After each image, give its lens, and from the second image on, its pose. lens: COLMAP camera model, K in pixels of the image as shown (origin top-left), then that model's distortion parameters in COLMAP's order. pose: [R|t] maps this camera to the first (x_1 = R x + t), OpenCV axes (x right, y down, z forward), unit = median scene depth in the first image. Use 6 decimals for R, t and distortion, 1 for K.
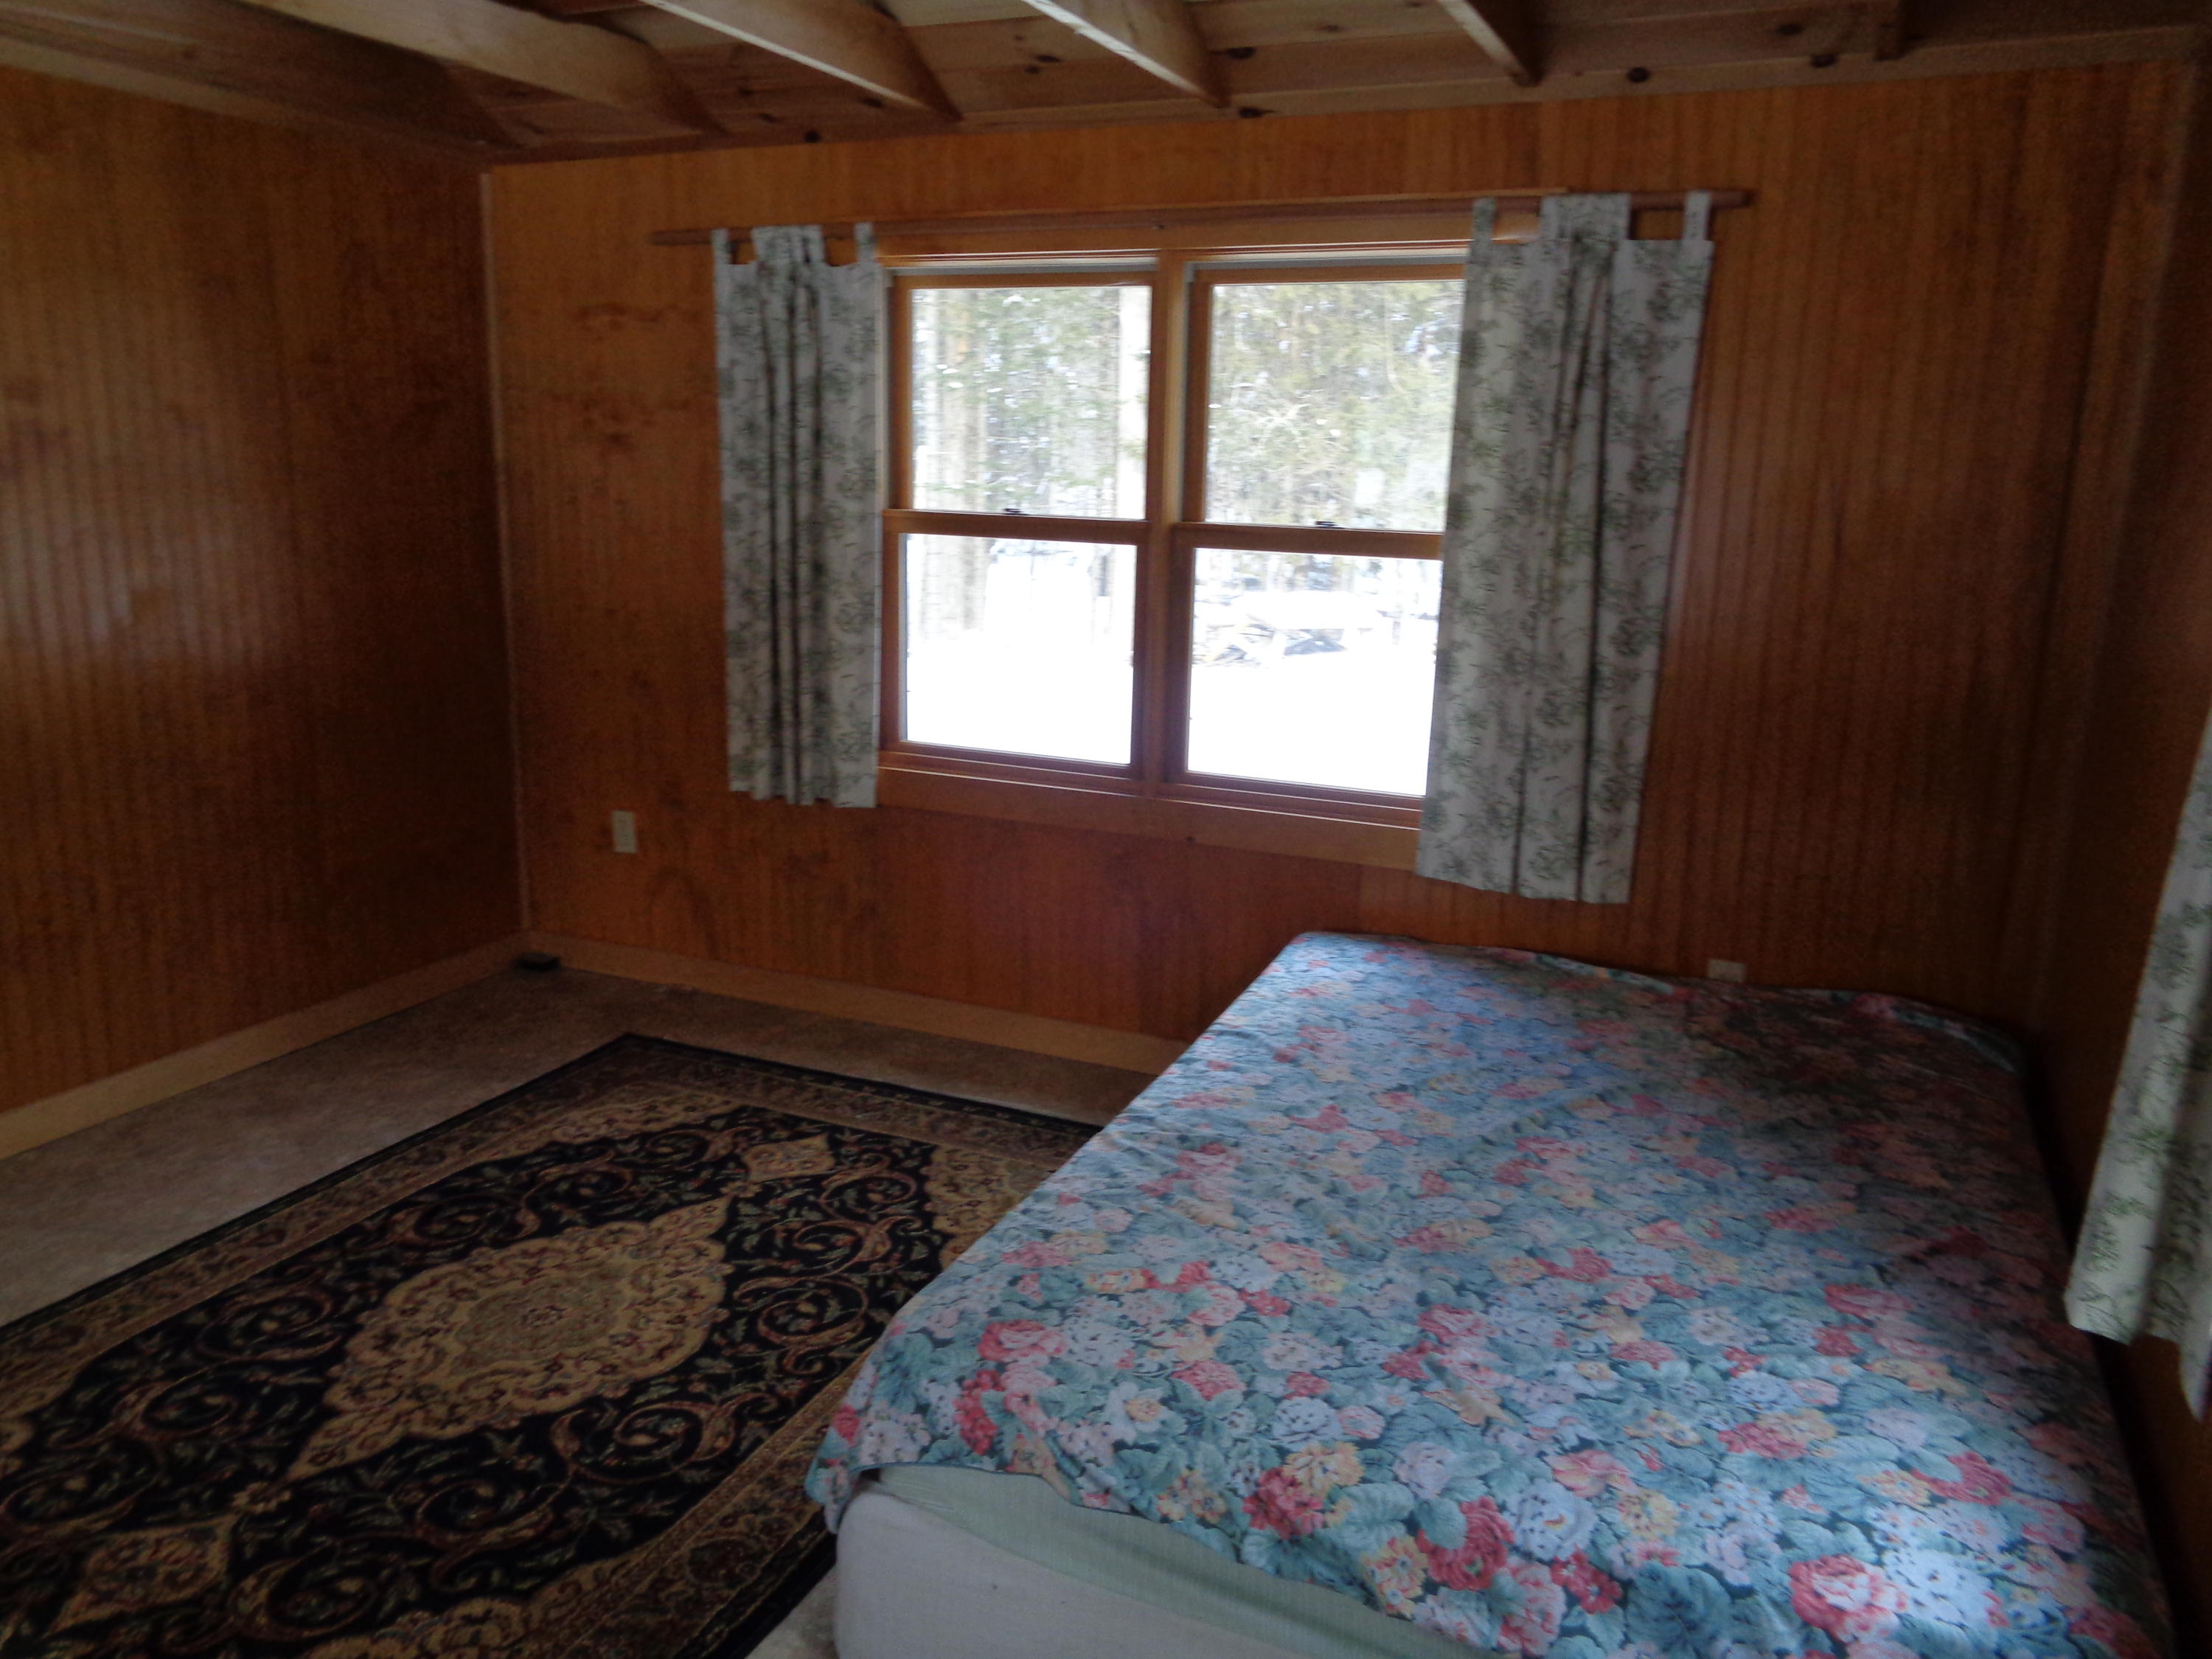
lens RADIAL K [[1662.2, 0, 1106.0], [0, 1662.2, 829.5], [0, 0, 1]] dist [0.002319, 0.005727]
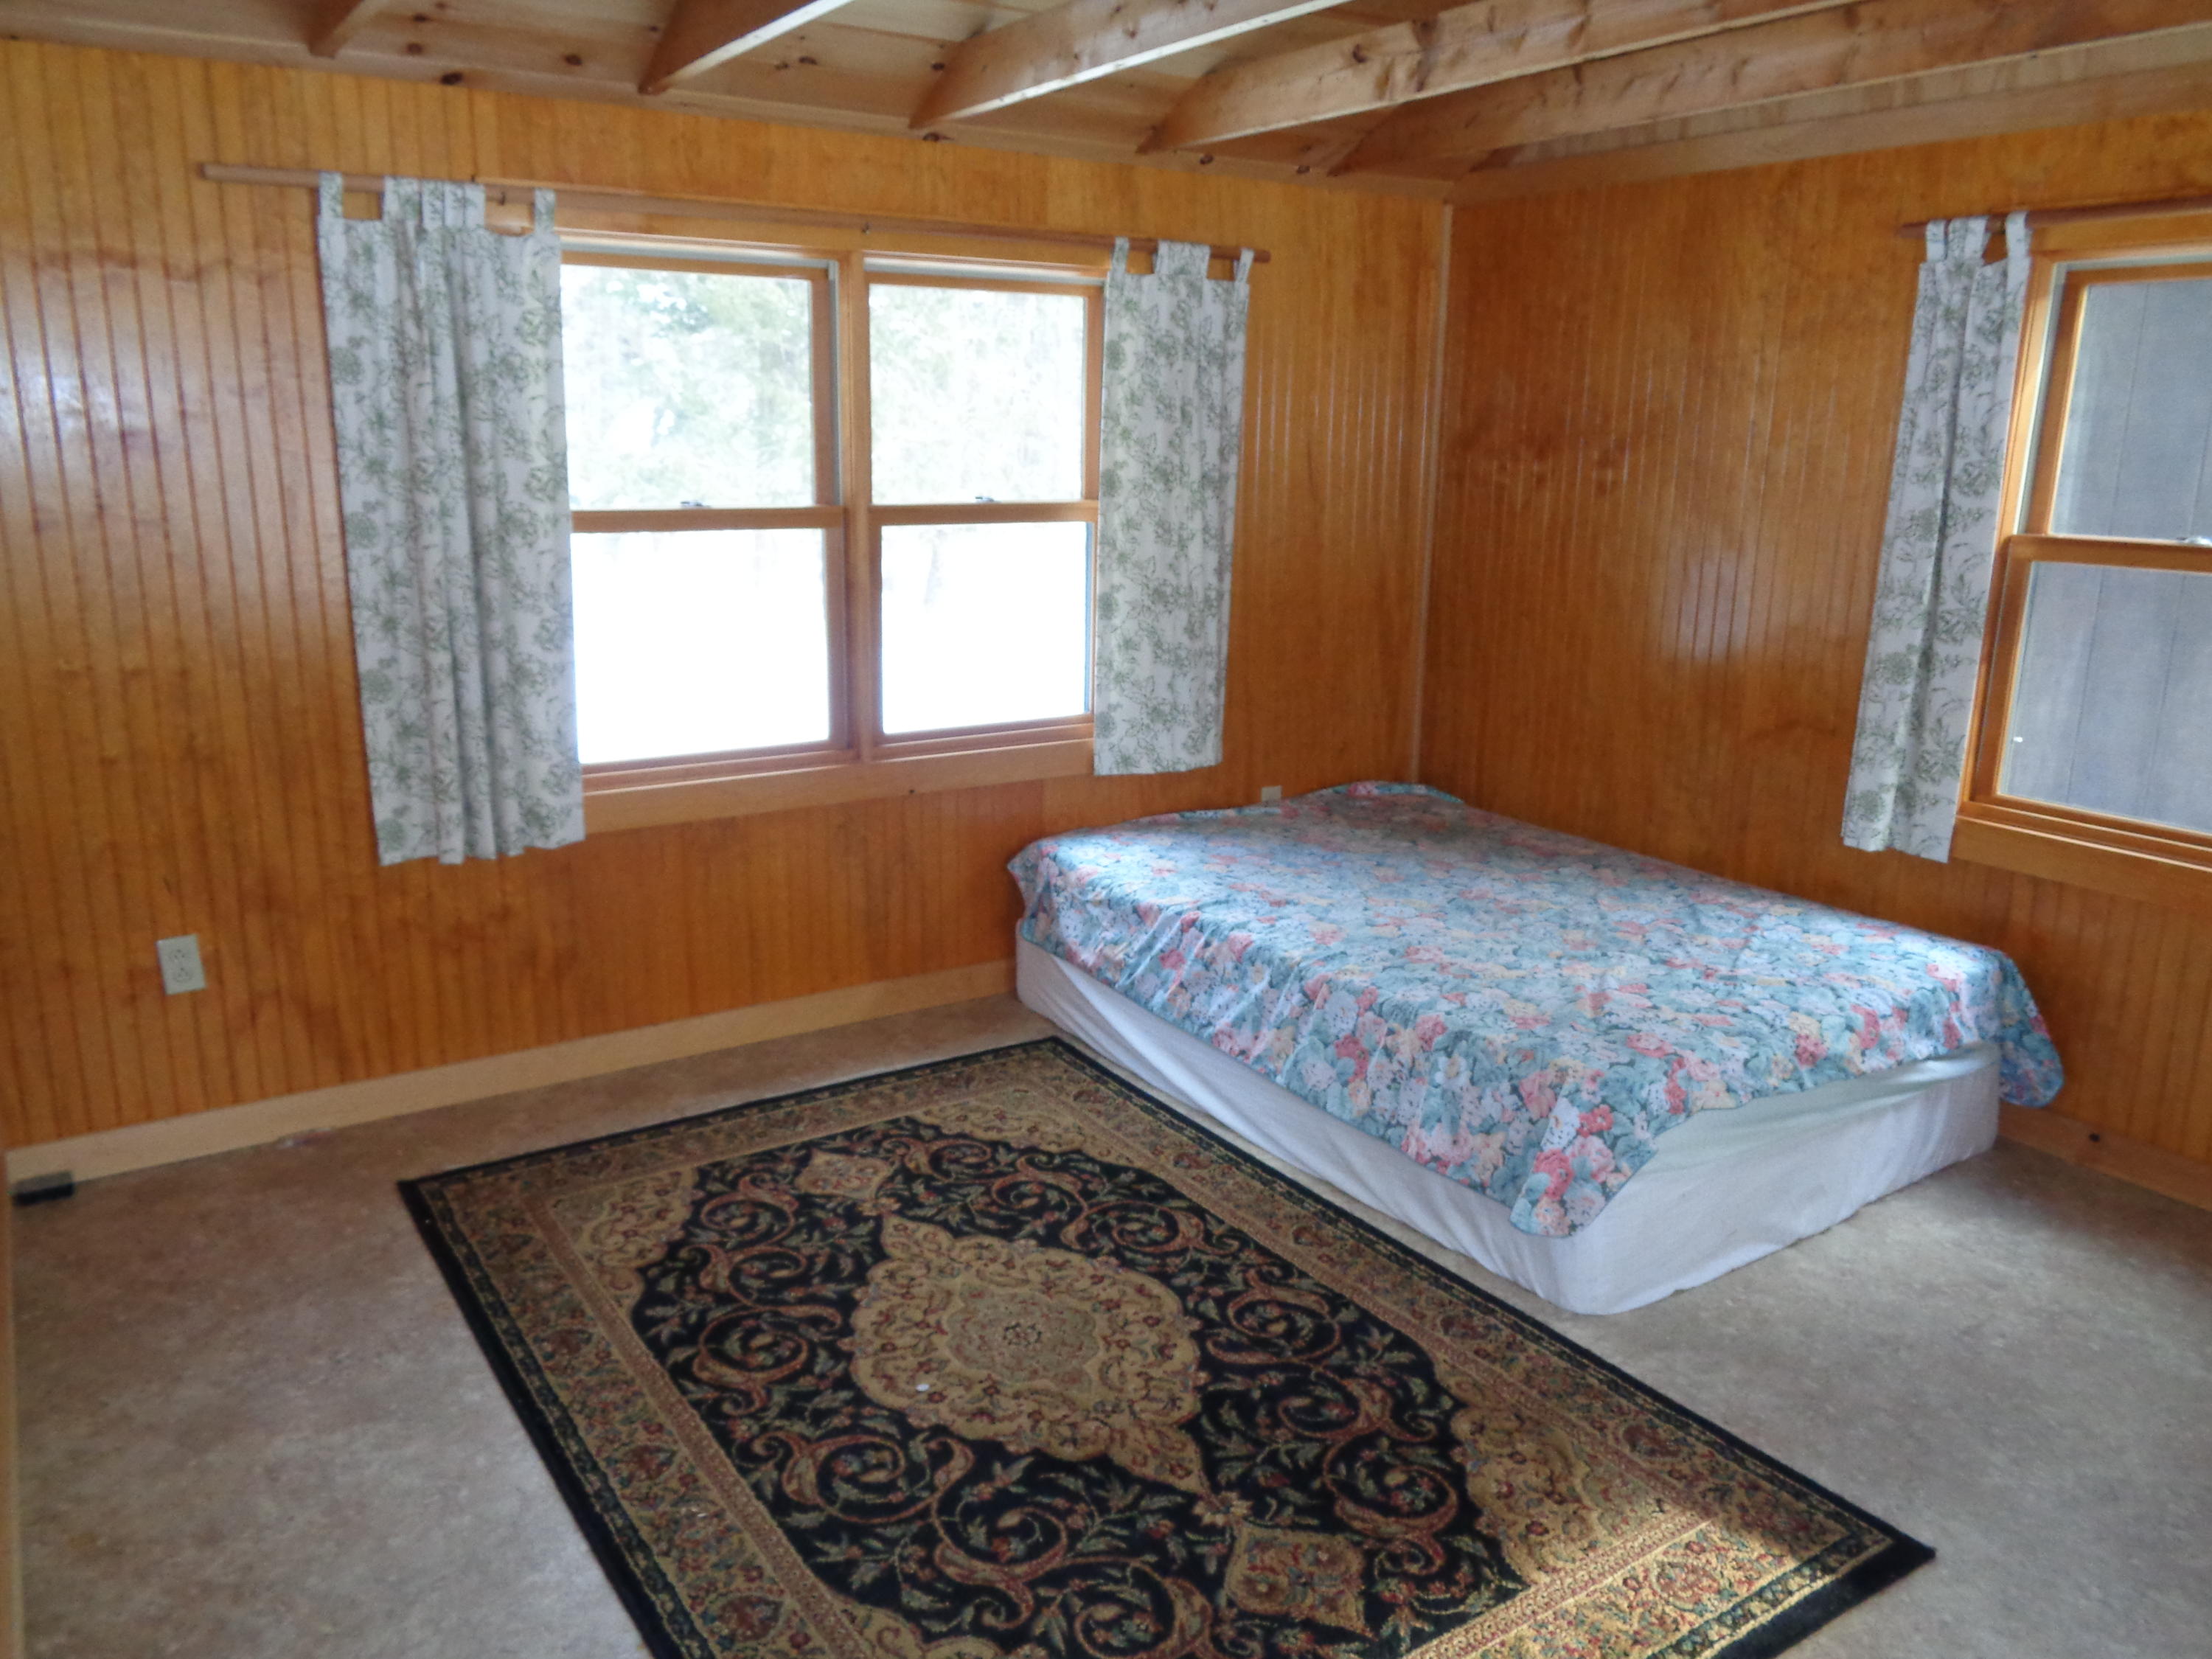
lens RADIAL K [[1669.6, 0, 1106.0], [0, 1669.6, 829.5], [0, 0, 1]] dist [0.012837, 0.002289]
pose [[0.538435, -0.218242, 0.813916, -0.868509], [0.188232, 0.972624, 0.136275, -0.106407], [-0.821375, 0.079830, 0.564775, 0.299013]]
